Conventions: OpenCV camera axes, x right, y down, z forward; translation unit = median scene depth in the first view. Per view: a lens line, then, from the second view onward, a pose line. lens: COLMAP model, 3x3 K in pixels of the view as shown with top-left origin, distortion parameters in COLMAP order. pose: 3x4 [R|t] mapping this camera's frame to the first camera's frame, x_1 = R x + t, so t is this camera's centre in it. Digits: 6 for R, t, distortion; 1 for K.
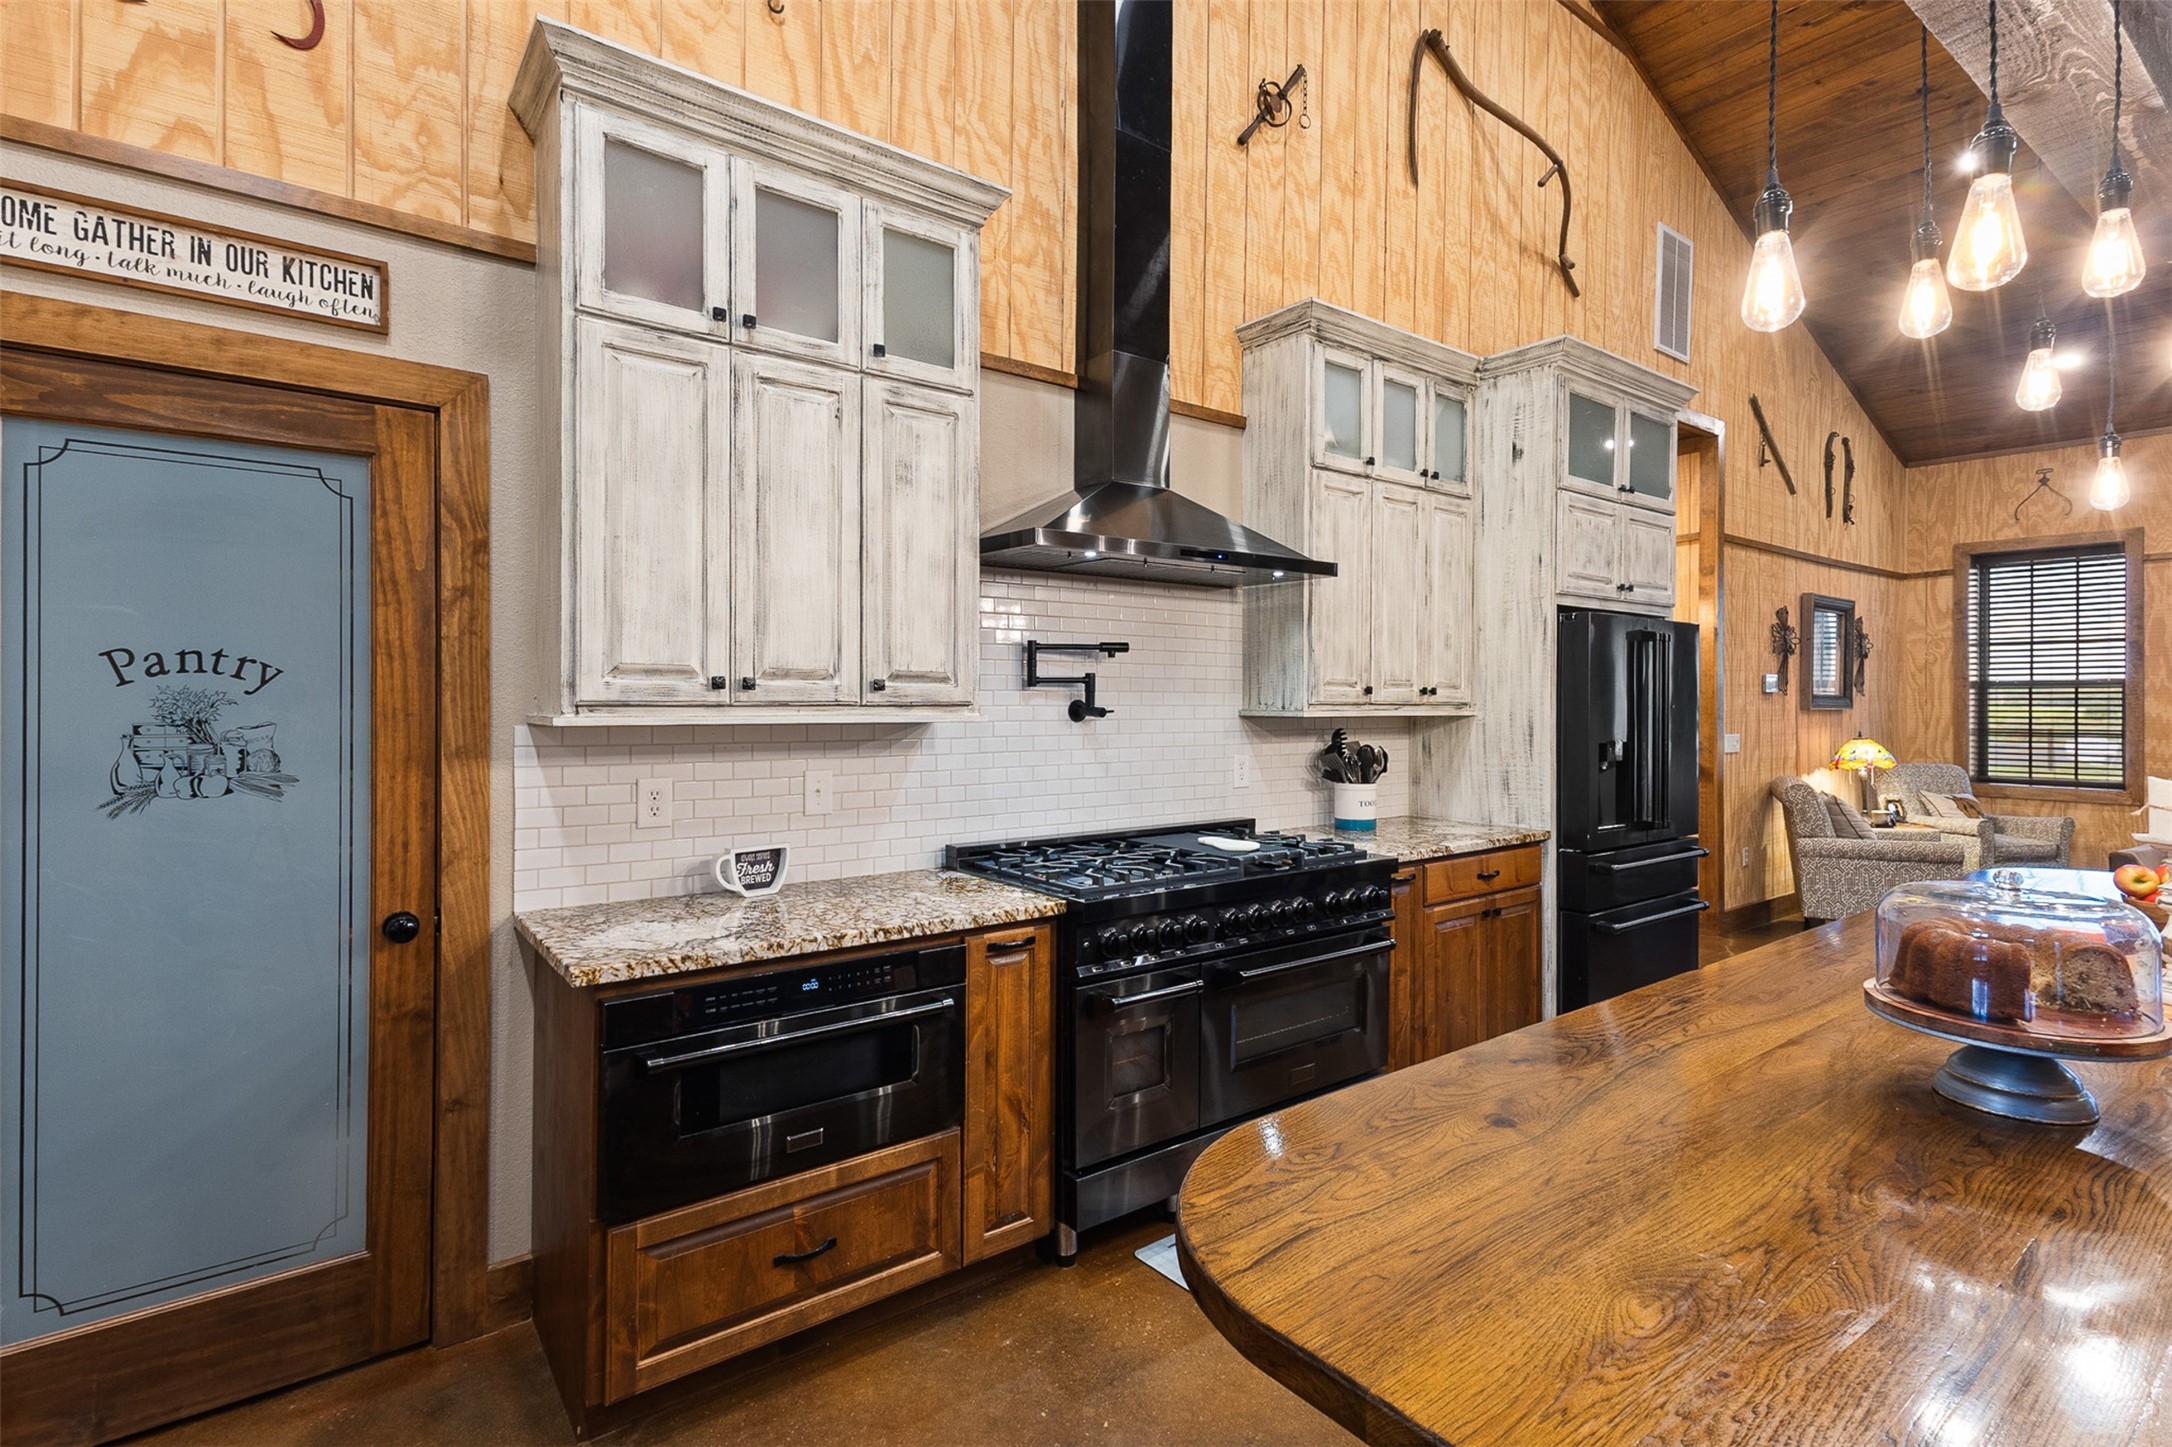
lens RADIAL K [[1037.1, 0, 1097.7], [0, 1037.1, 702.0], [0, 0, 1]] dist [0.027546, -0.009080]
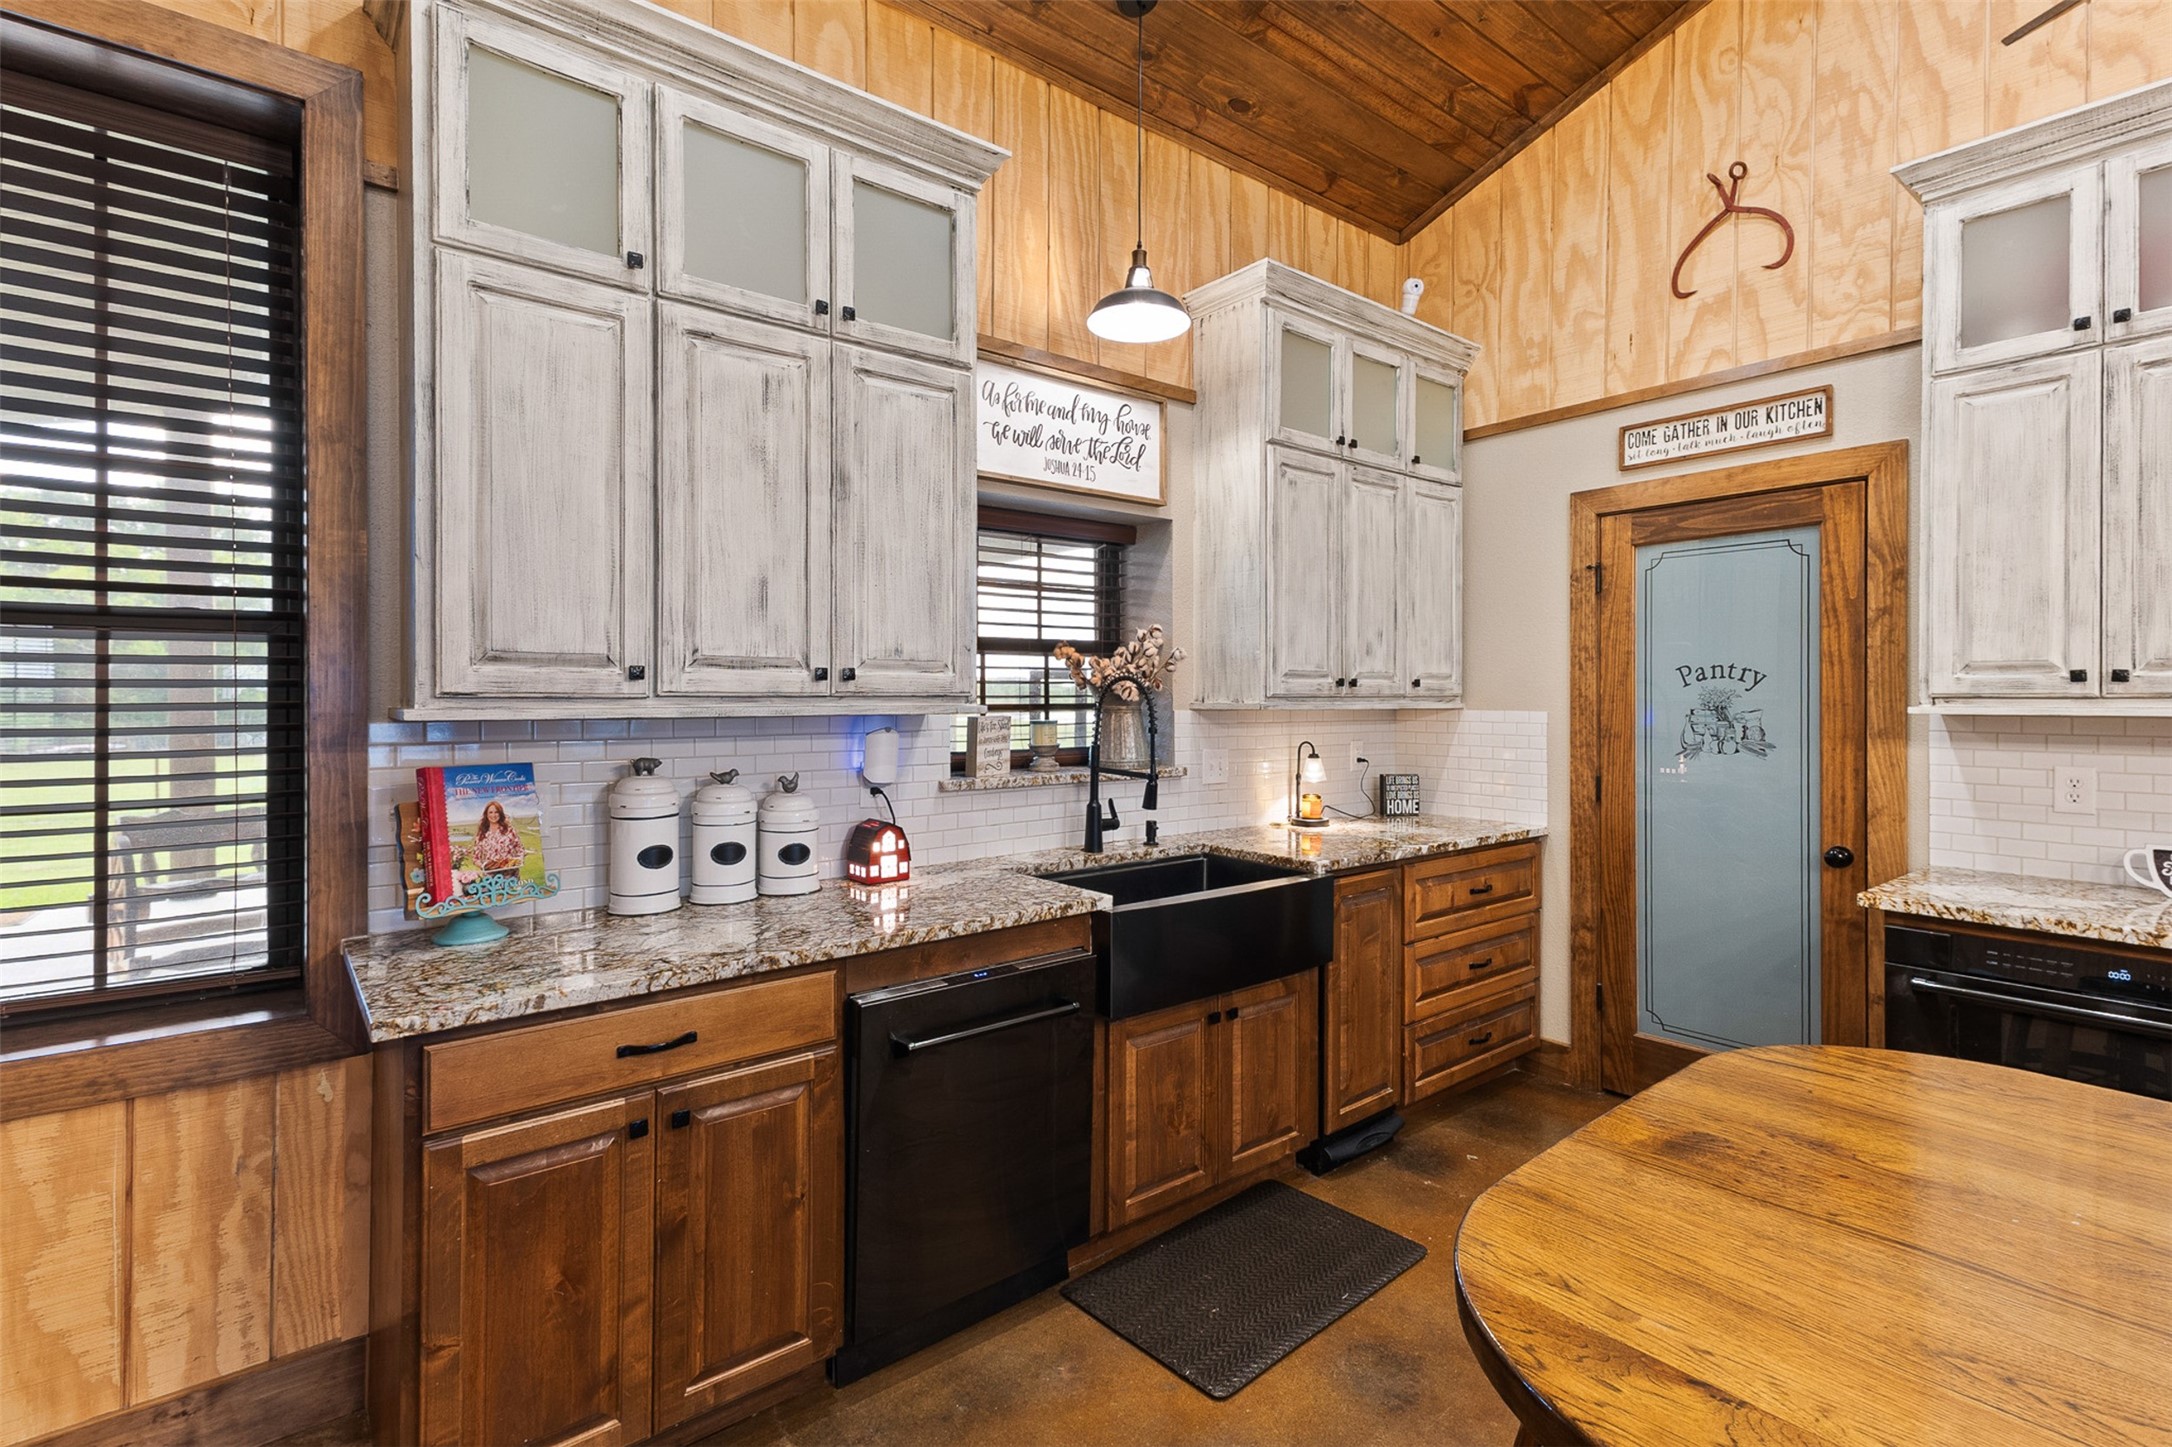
lens RADIAL K [[1037.1, 0, 1097.7], [0, 1037.1, 702.0], [0, 0, 1]] dist [0.027546, -0.009080]
pose [[0.006061, 0.001351, -0.999981, 0.694197], [0.000963, 0.999999, 0.001357, 0.005703], [0.999981, -0.000971, 0.006060, 0.006909]]
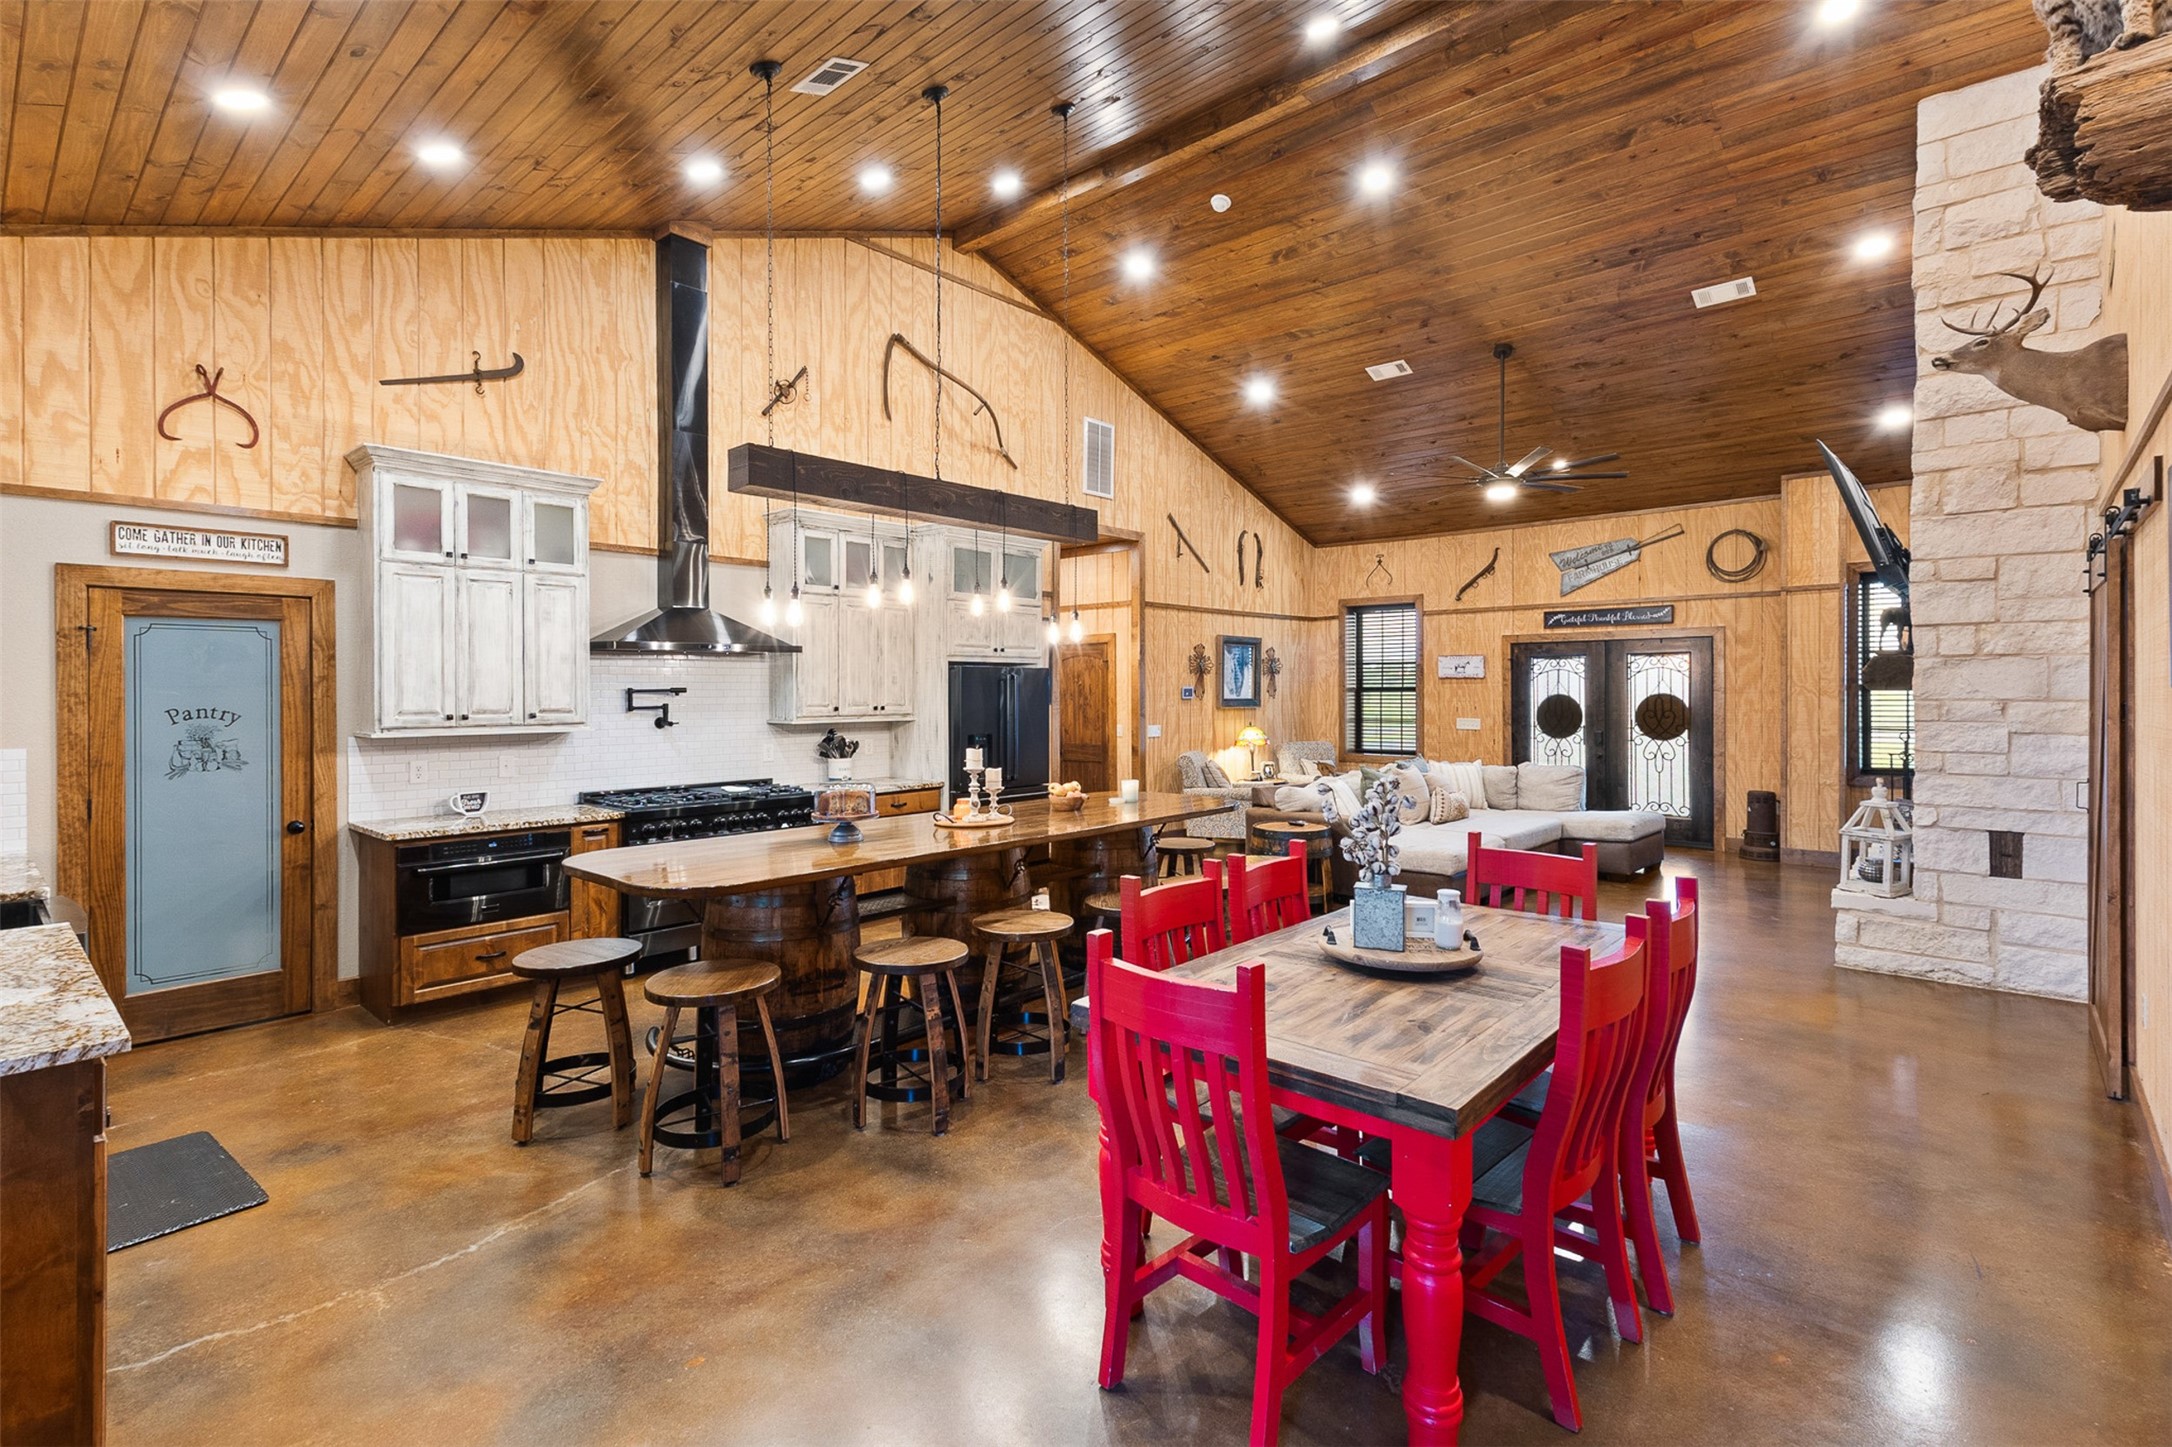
lens RADIAL K [[1022.4, 0, 1076.4], [0, 1022.4, 692.1], [0, 0, 1]] dist [0.025623, -0.001589]
pose [[0.984600, -0.005989, 0.174719, 0.583803], [0.005292, 0.999976, 0.004453, -0.075885], [-0.174741, -0.003460, 0.984608, -1.443761]]
